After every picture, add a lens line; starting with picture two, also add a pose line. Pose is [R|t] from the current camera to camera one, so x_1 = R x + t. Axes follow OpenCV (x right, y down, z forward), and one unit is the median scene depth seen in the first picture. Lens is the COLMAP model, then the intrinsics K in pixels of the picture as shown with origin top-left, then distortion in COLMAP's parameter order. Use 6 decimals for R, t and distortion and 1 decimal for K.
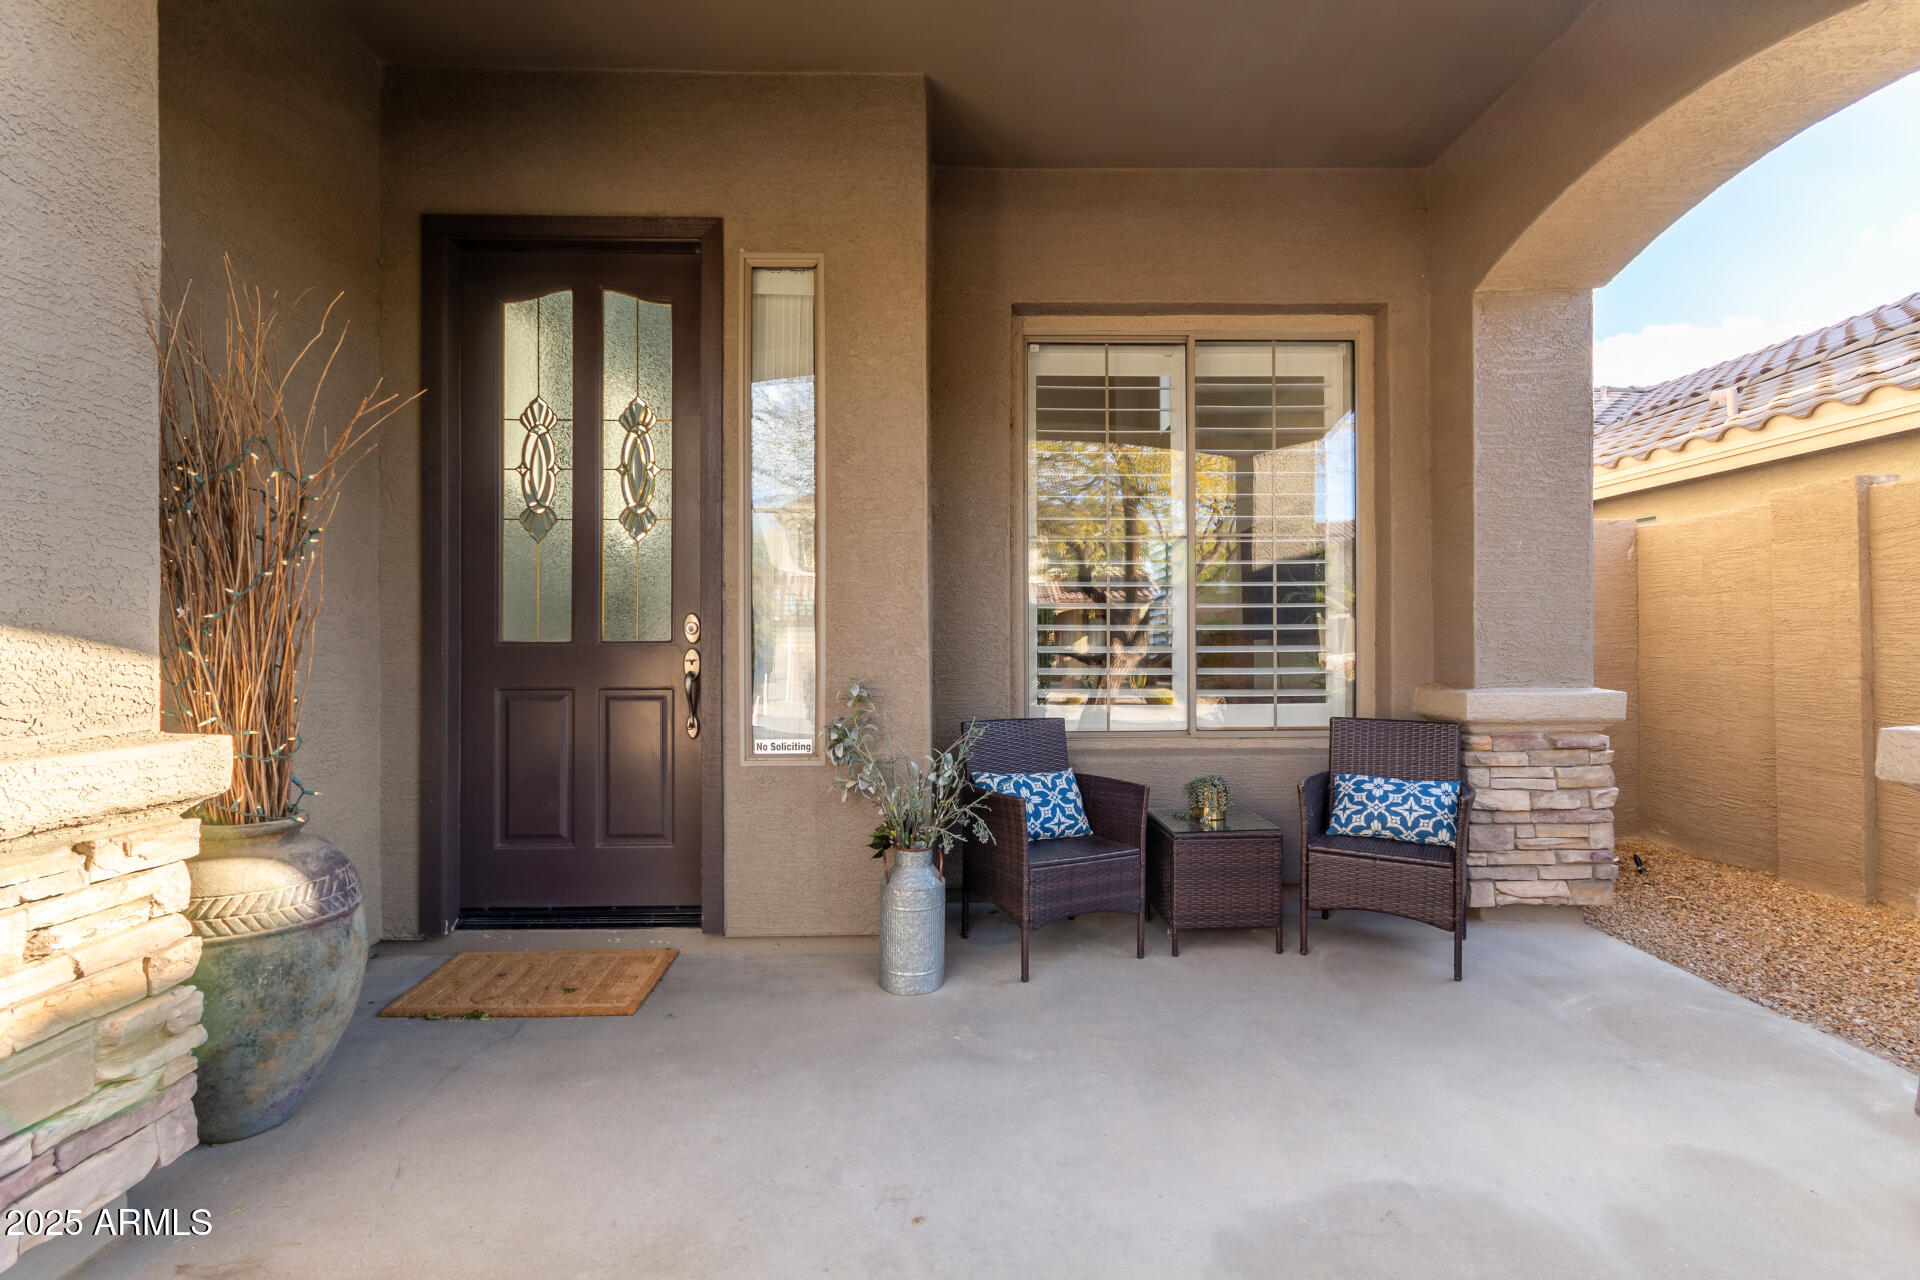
lens RADIAL K [[965.6, 0, 964.9], [0, 965.6, 643.3], [0, 0, 1]] dist [0.016300, -0.001056]
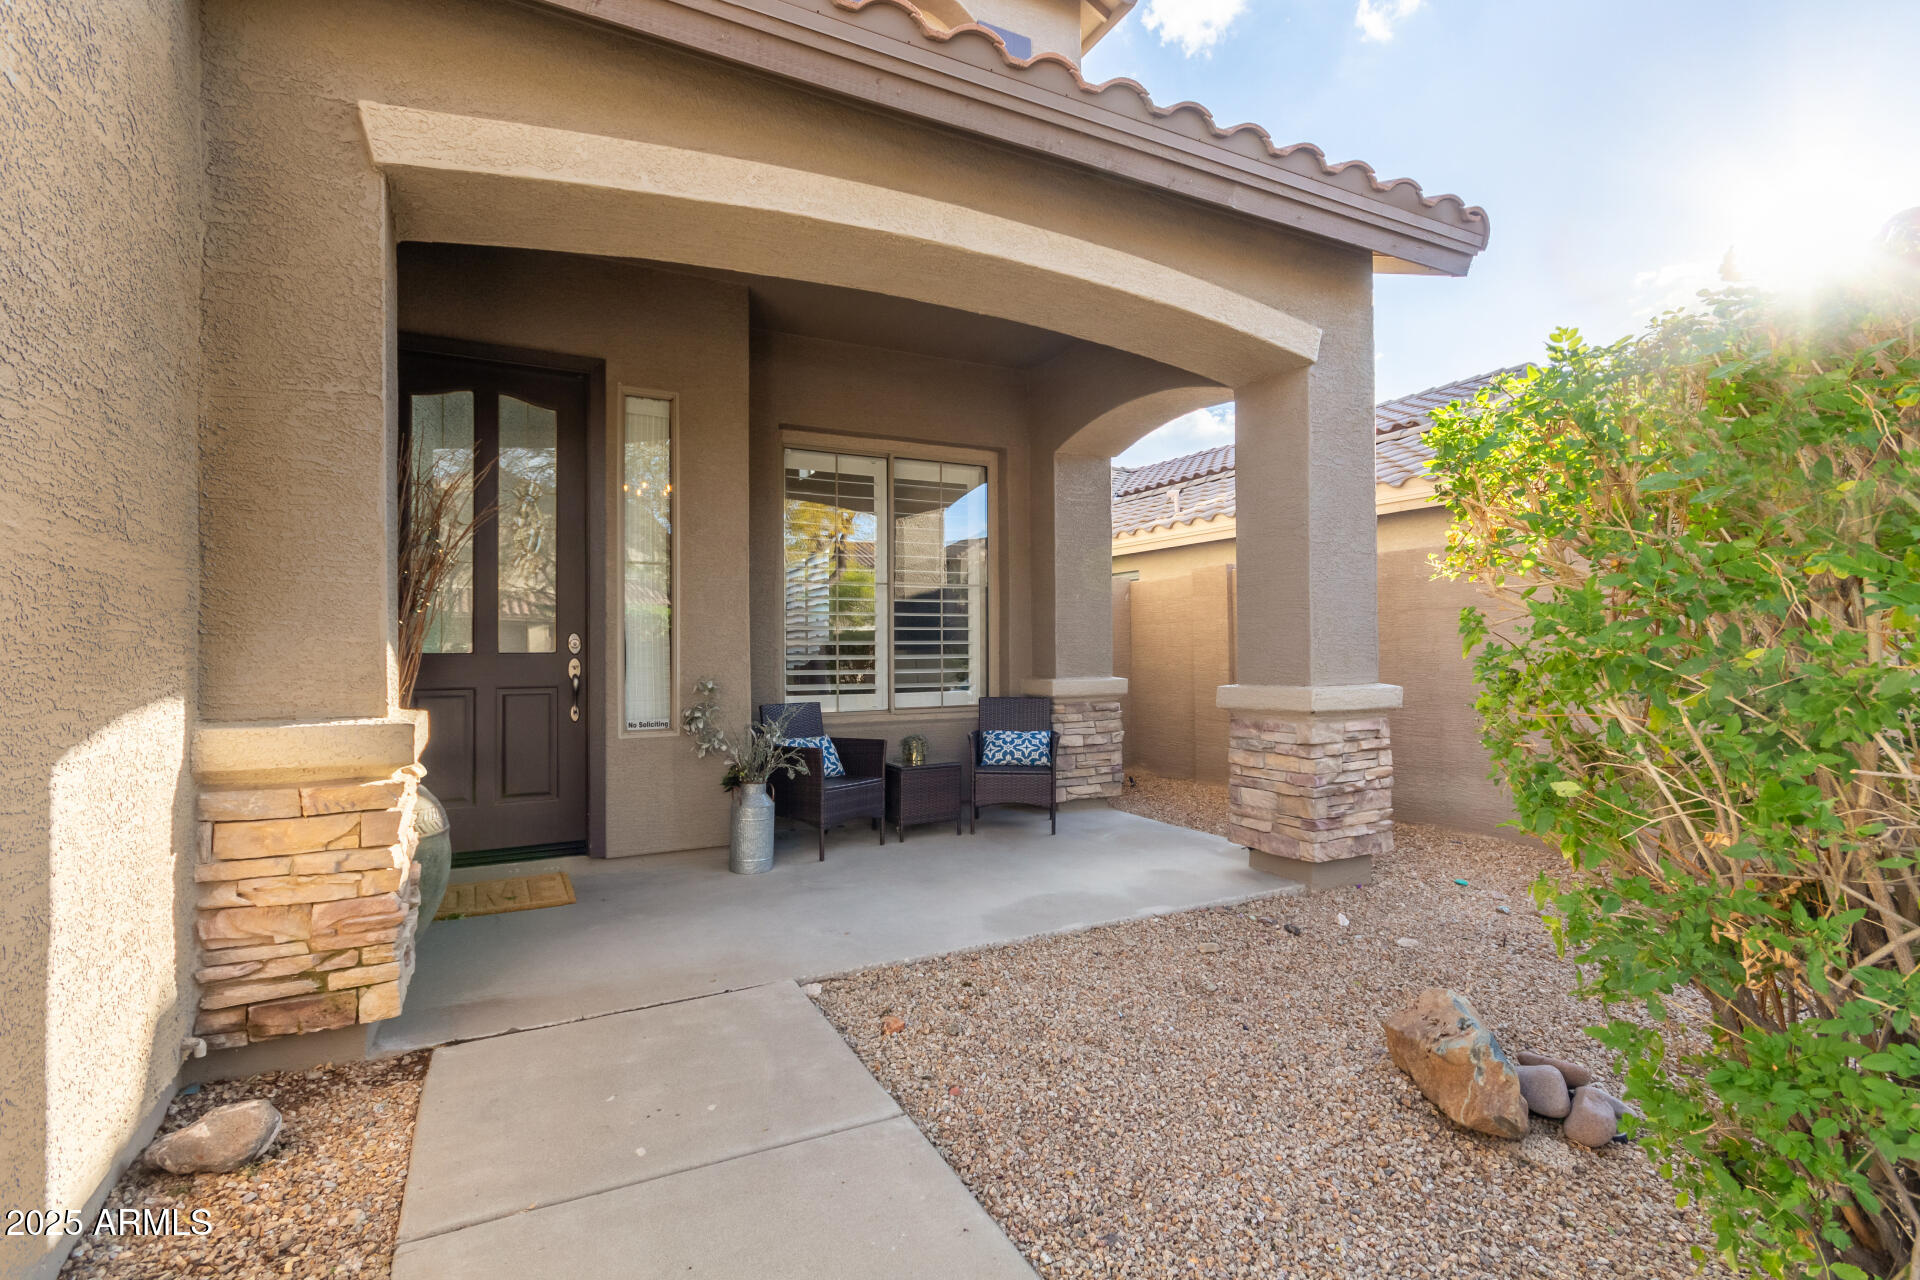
lens RADIAL K [[895.6, 0, 960.3], [0, 895.6, 643.3], [0, 0, 1]] dist [0.003596, 0.001590]
pose [[0.912296, 0.001397, 0.409529, -0.302109], [0.001843, 0.999970, -0.007518, -0.004557], [-0.409527, 0.007613, 0.912266, -0.415449]]
